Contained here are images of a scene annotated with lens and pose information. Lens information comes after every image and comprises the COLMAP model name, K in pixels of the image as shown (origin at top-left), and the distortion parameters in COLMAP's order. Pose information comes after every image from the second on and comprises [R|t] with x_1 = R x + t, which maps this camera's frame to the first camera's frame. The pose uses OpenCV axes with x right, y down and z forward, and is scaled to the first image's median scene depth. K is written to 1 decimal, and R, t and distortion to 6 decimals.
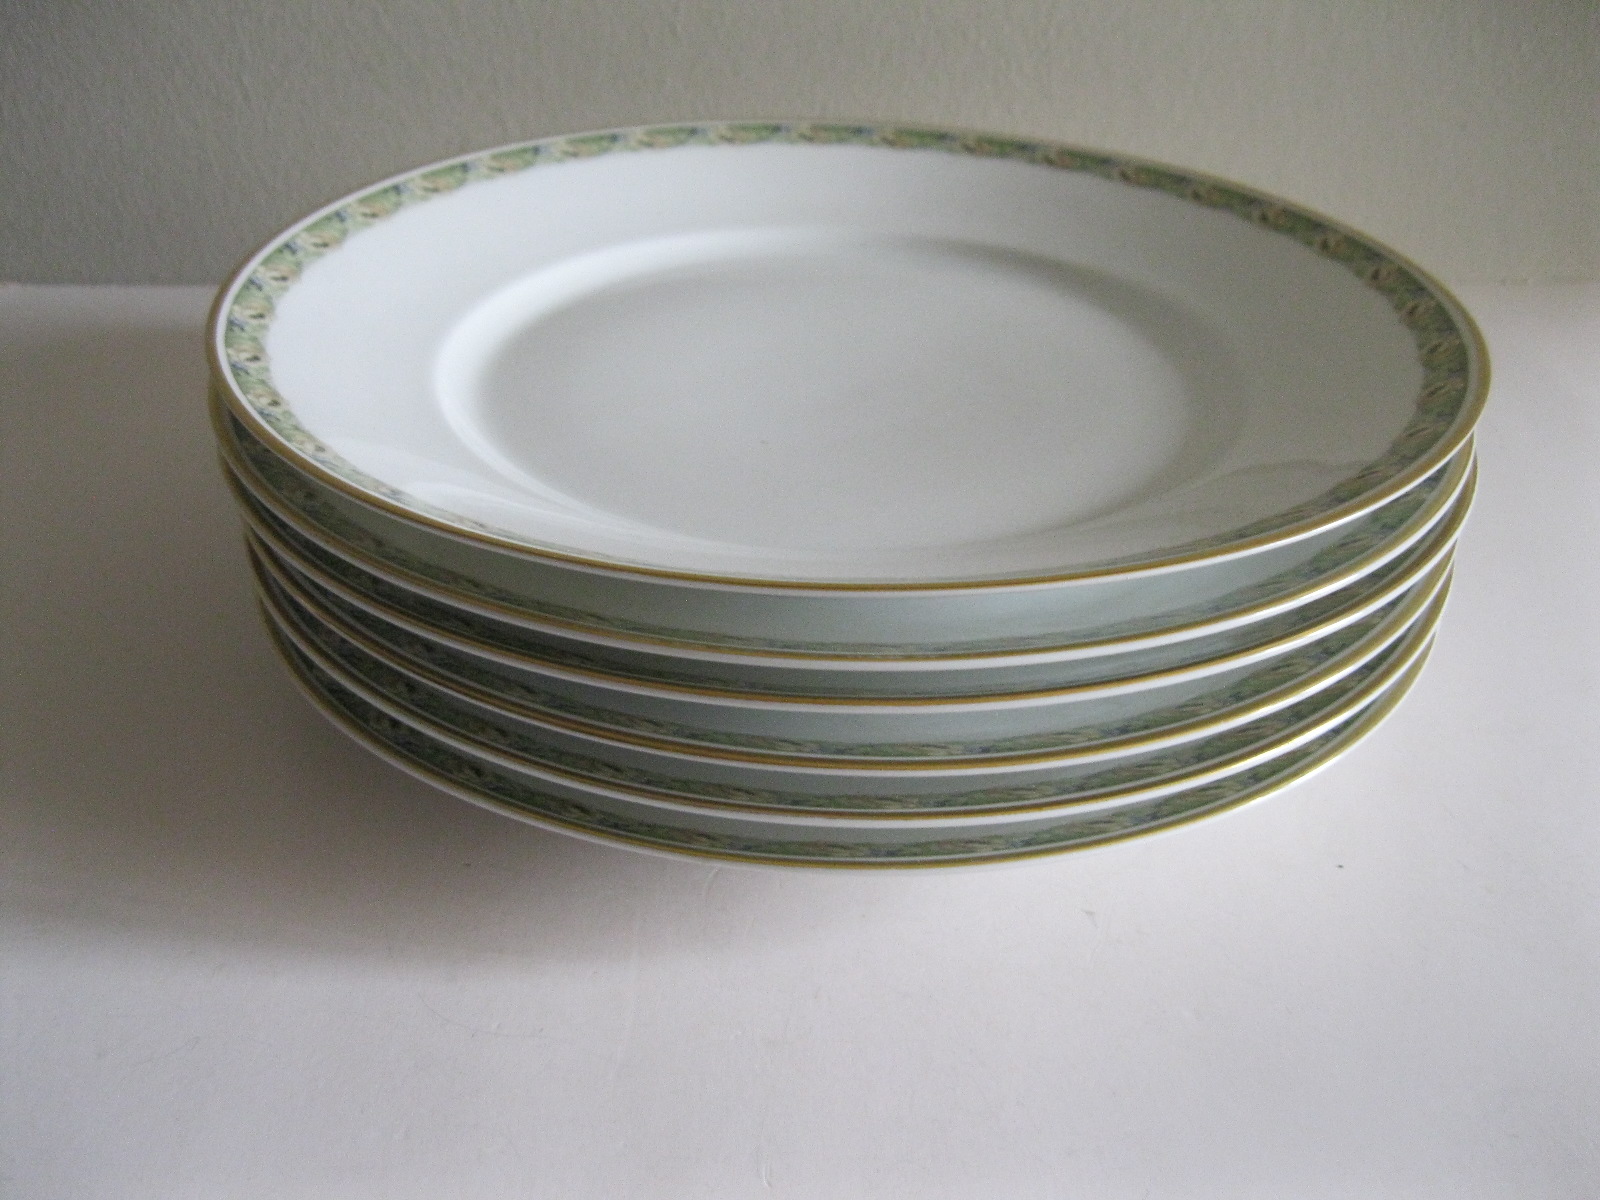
lens RADIAL K [[1640.7, 0, 791.4], [0, 1640.7, 598.0], [0, 0, 1]] dist [-0.105249, 0.000000]
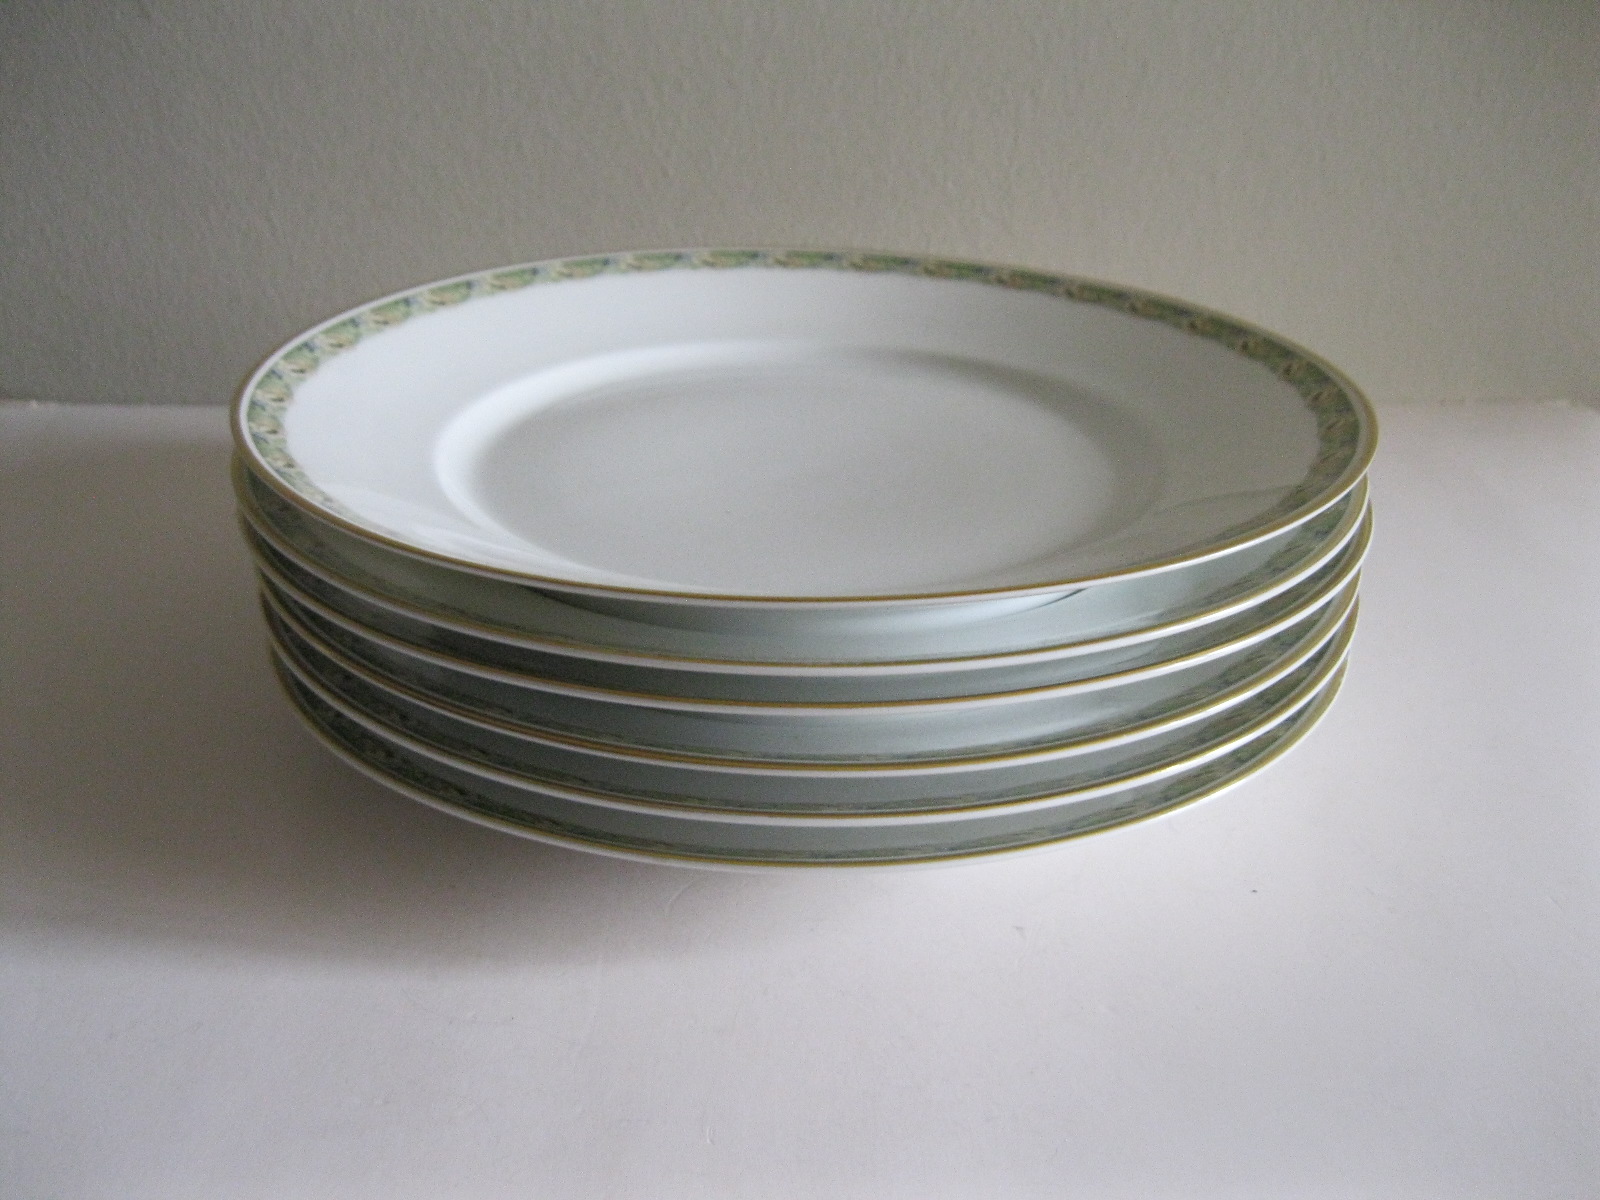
lens RADIAL K [[1640.7, 0, 801.3], [0, 1640.7, 598.1], [0, 0, 1]] dist [-0.105249, 0.000000]
pose [[0.999988, 0.000238, -0.004868, 0.040832], [-0.000754, 0.994341, -0.106236, 0.086590], [0.004815, 0.106238, 0.994329, -0.106201]]
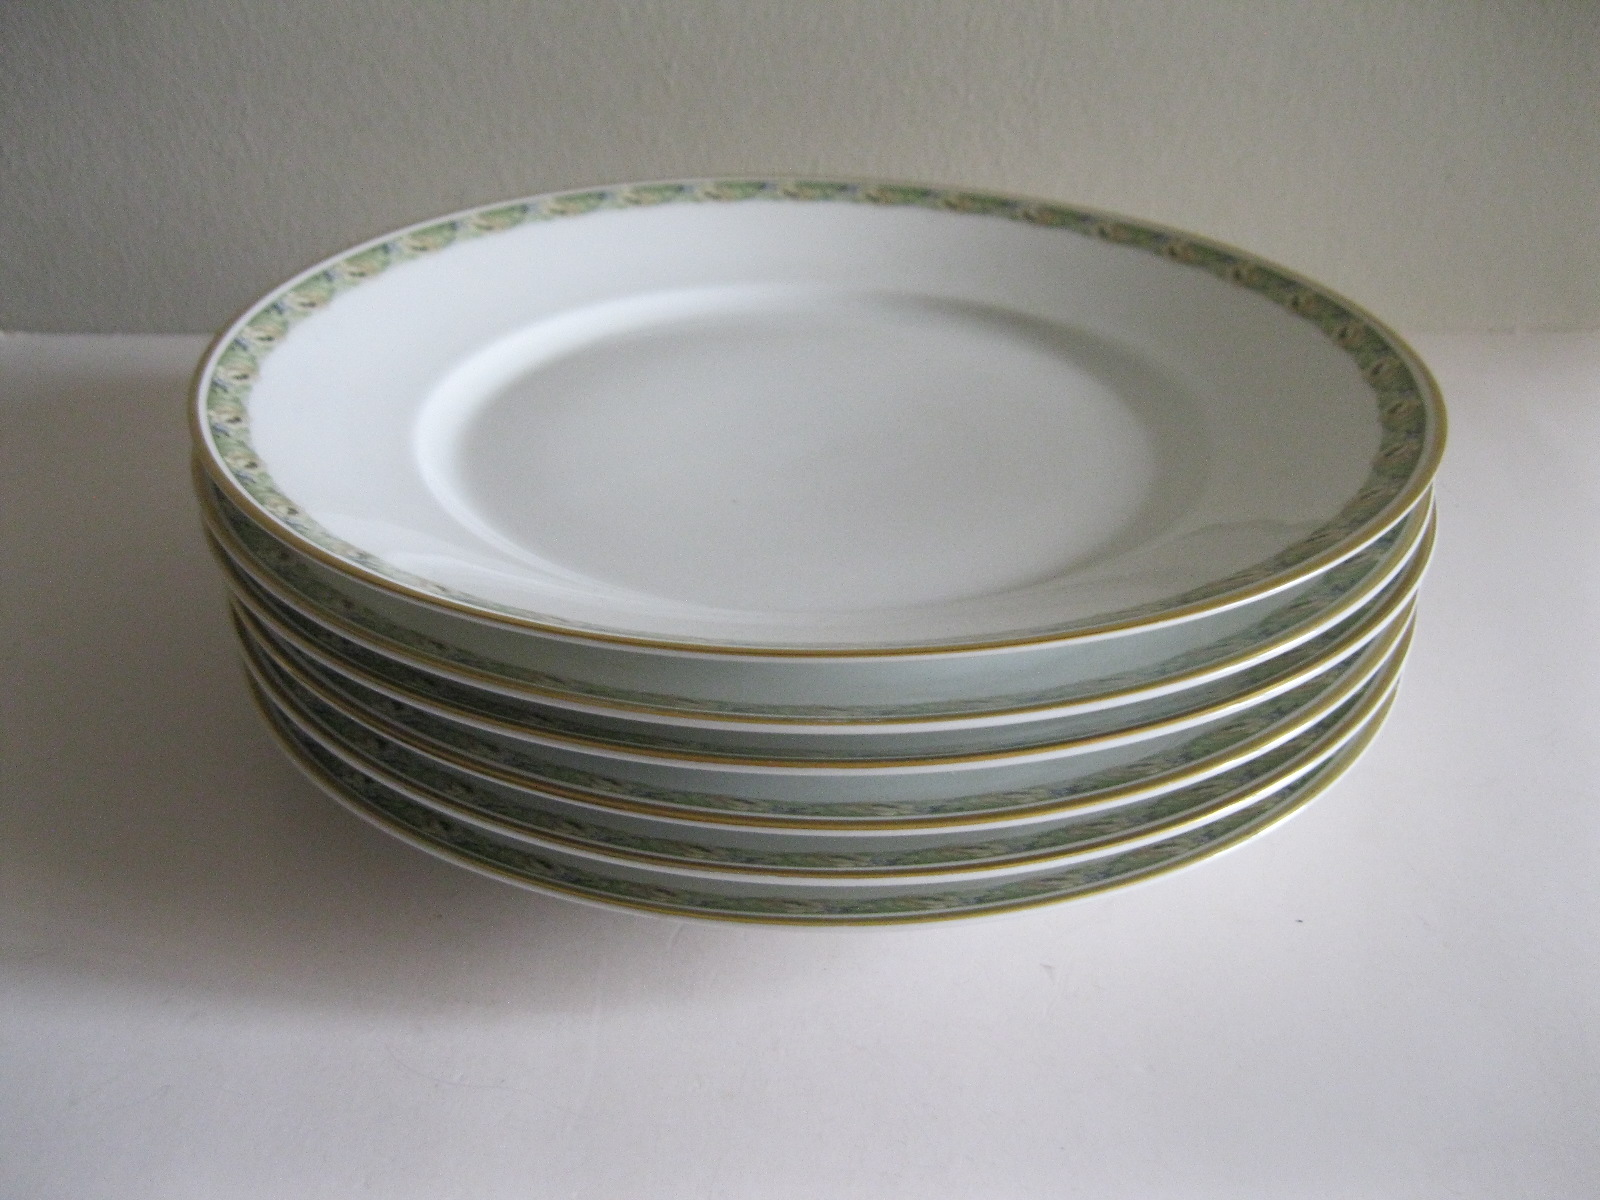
lens RADIAL K [[1640.7, 0, 801.7], [0, 1640.7, 592.5], [0, 0, 1]] dist [-0.105249, 0.000000]
pose [[0.999958, 0.001778, -0.008939, 0.036803], [-0.001981, 0.999738, -0.022825, -0.015932], [0.008896, 0.022842, 0.999700, -0.019860]]
